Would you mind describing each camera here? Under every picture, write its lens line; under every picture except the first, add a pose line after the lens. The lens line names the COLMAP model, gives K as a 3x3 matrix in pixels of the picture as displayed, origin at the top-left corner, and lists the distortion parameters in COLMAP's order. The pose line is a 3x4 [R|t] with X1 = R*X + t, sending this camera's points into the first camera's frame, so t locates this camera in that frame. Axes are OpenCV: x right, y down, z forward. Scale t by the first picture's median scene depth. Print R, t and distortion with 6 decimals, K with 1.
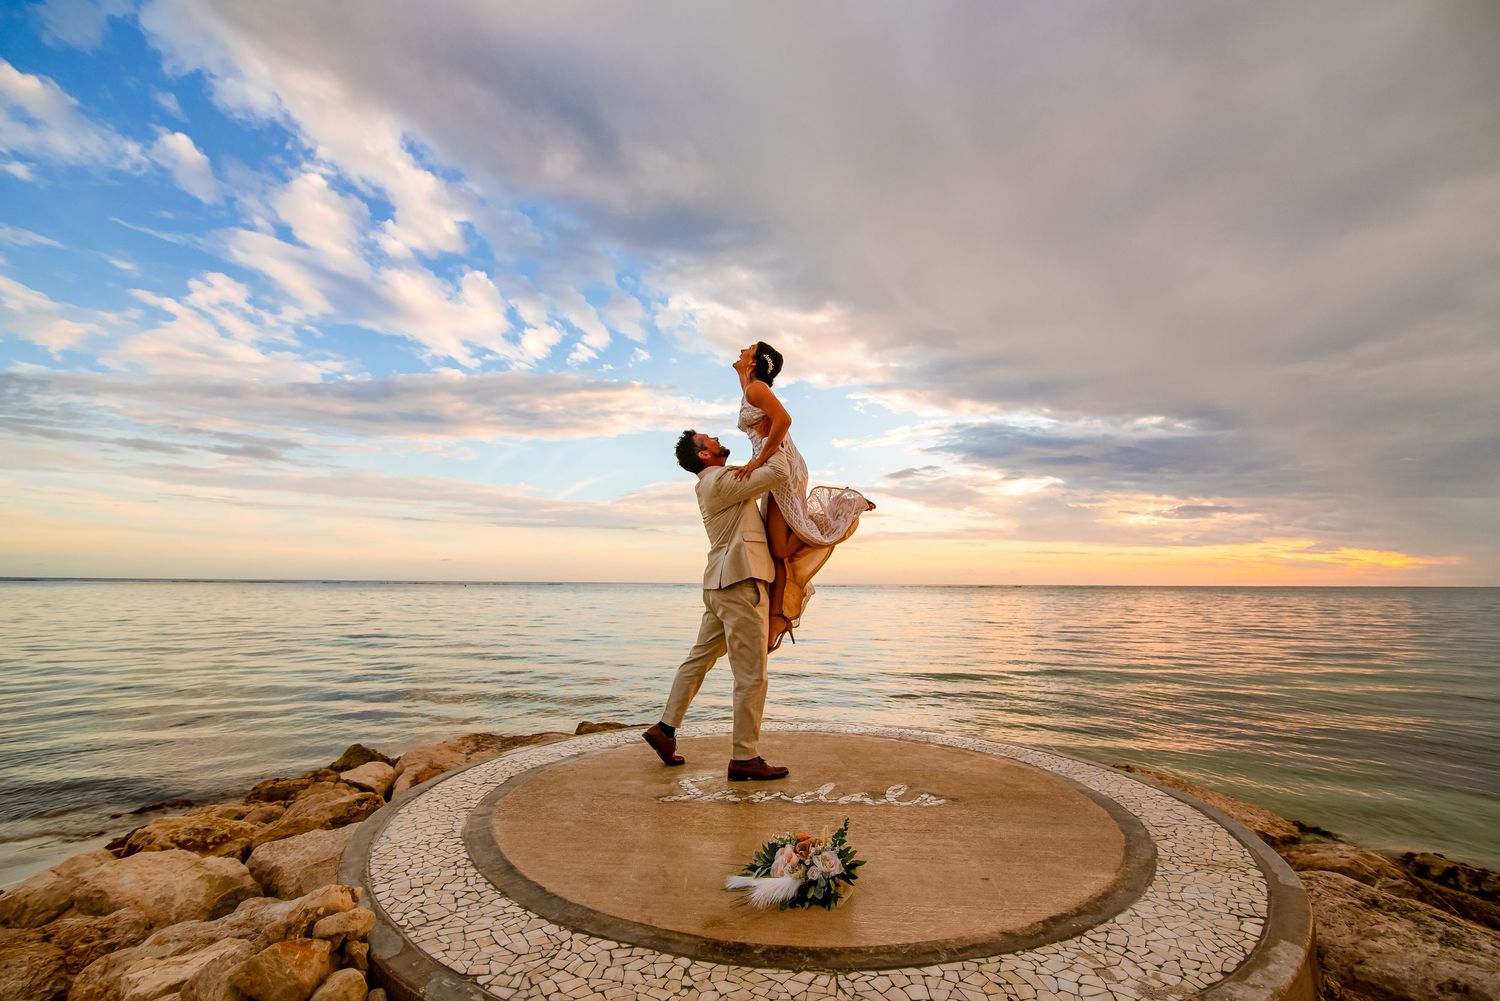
lens RADIAL K [[1524.6, 0, 750.0], [0, 1524.6, 500.5], [0, 0, 1]] dist [-0.049592, 0.023864]
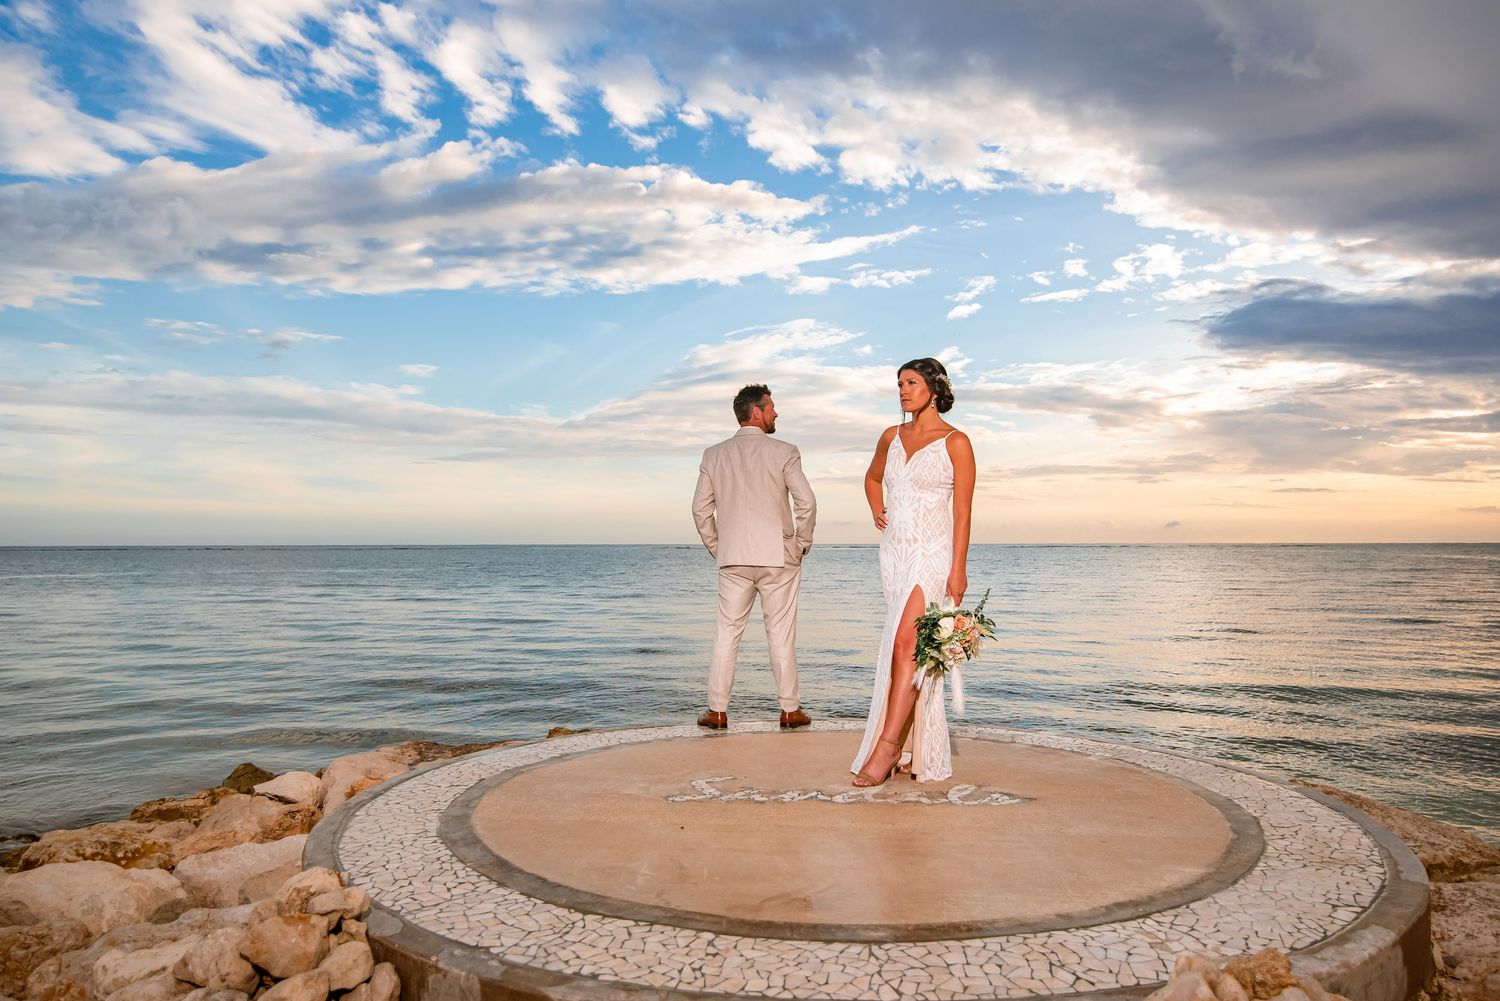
lens RADIAL K [[1524.6, 0, 750.0], [0, 1524.6, 500.5], [0, 0, 1]] dist [-0.049592, 0.023864]
pose [[0.999844, -0.009581, -0.014833, -0.001289], [0.010118, 0.999281, 0.036552, 0.003690], [0.014472, -0.036696, 0.999222, 0.111916]]
